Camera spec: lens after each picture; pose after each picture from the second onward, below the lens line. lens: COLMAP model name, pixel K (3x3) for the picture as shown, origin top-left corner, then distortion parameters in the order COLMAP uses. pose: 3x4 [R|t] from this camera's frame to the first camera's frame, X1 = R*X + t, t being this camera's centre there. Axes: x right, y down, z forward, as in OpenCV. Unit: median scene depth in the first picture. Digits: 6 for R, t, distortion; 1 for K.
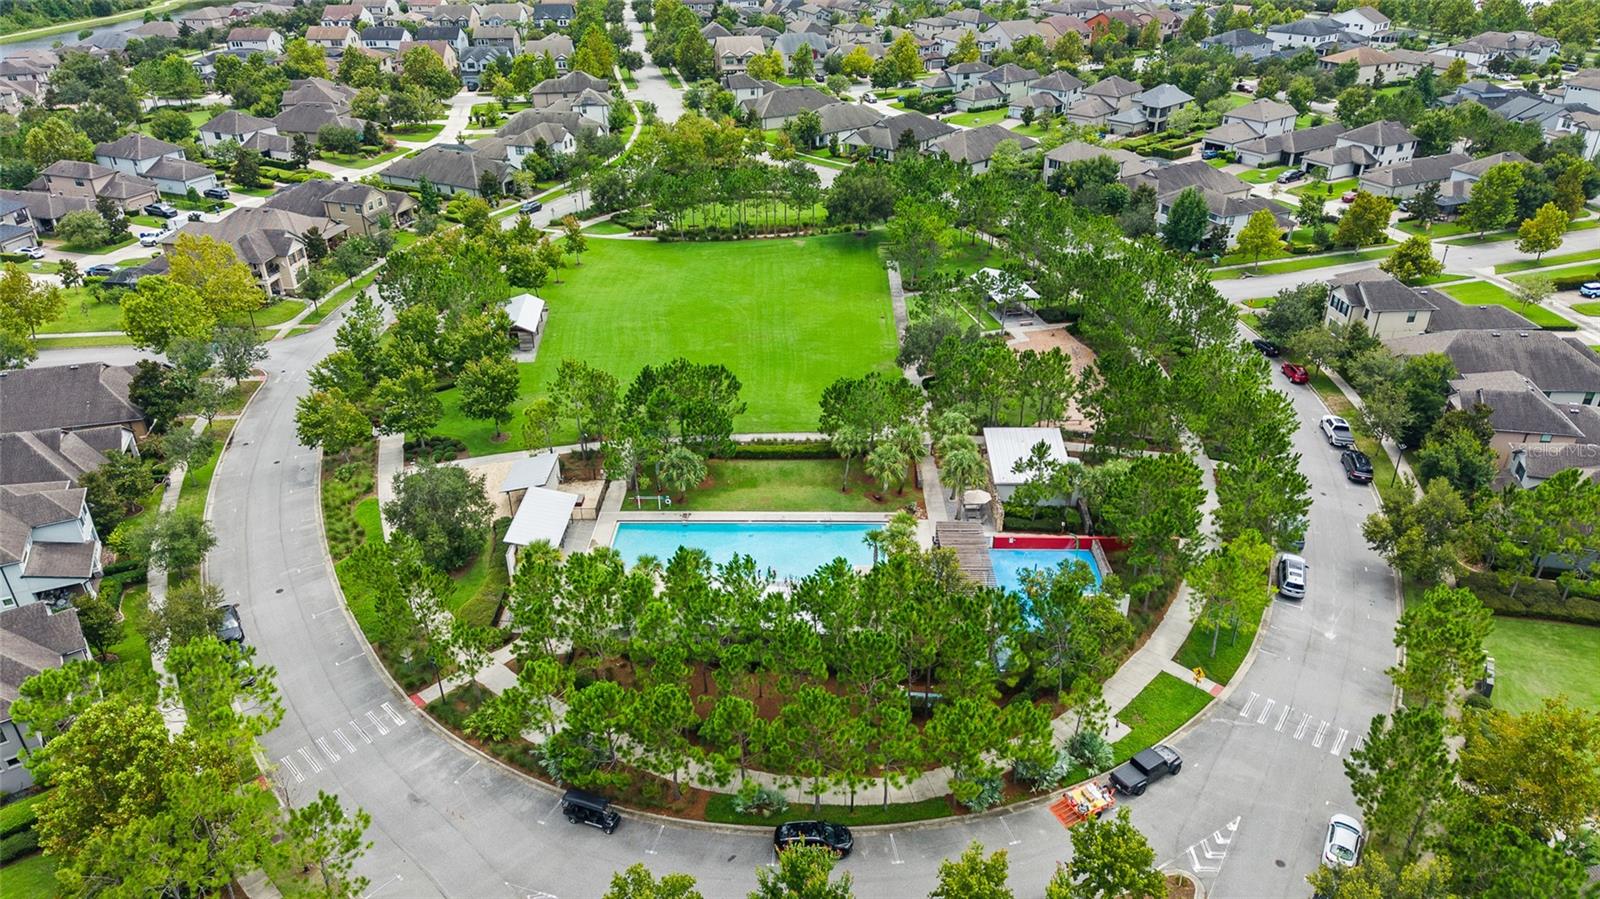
lens RADIAL K [[1056.1, 0, 790.9], [0, 1056.1, 451.4], [0, 0, 1]] dist [0.001647, -0.002592]
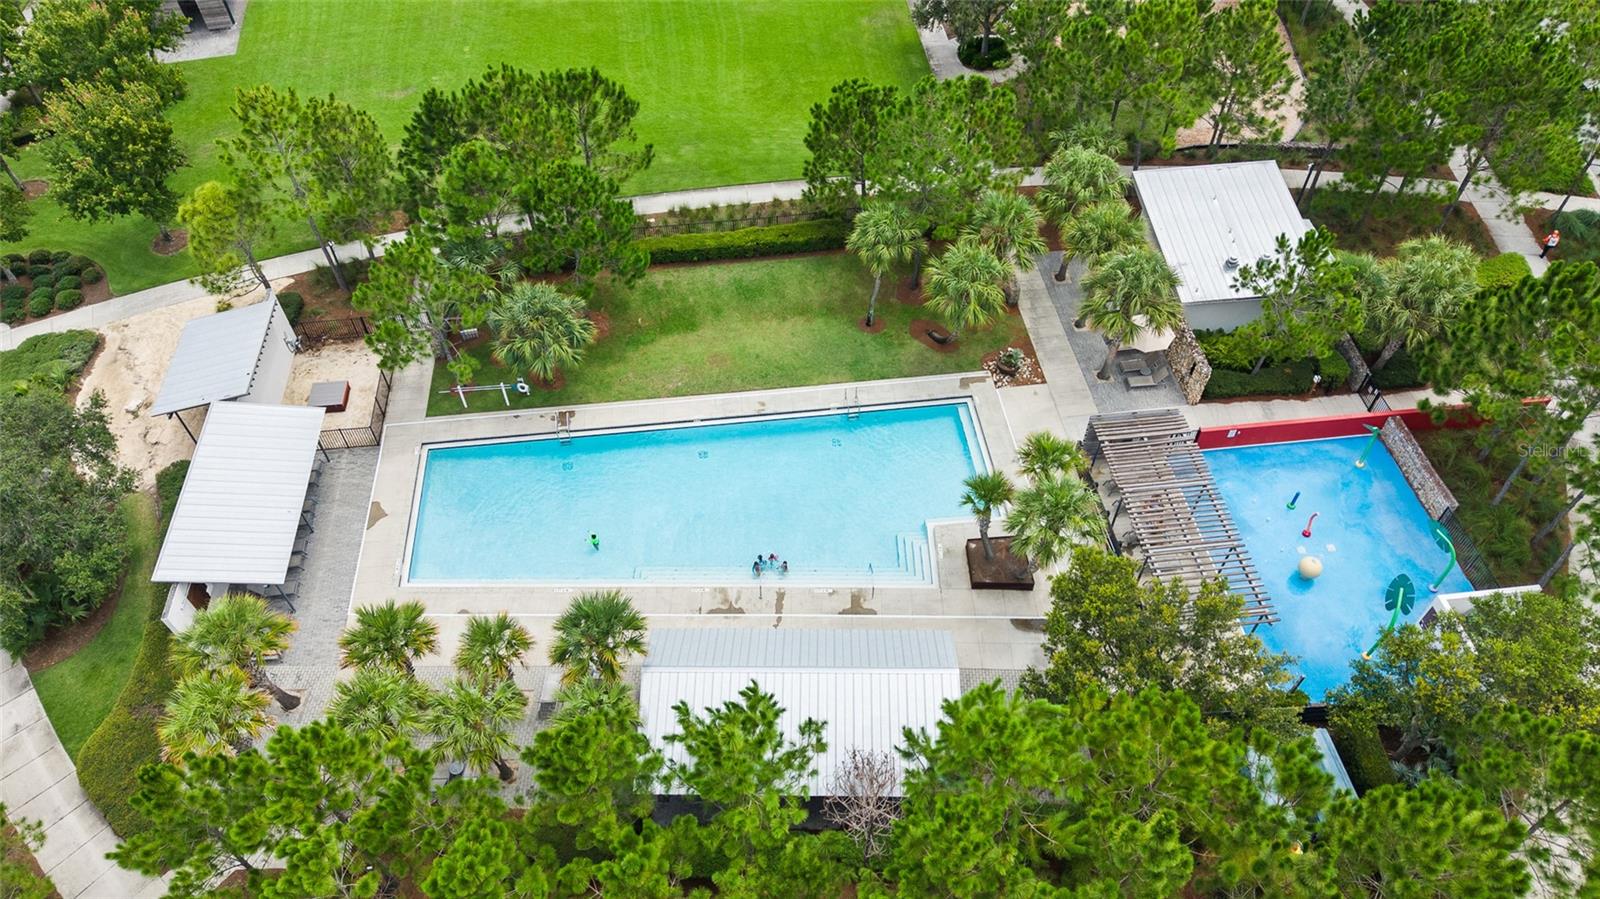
lens RADIAL K [[1056.1, 0, 790.9], [0, 1056.1, 451.4], [0, 0, 1]] dist [0.001647, -0.002592]
pose [[0.991467, -0.103231, 0.079601, -0.034783], [0.067706, 0.929613, 0.362263, -0.094418], [-0.111395, -0.353783, 0.928671, 0.519129]]
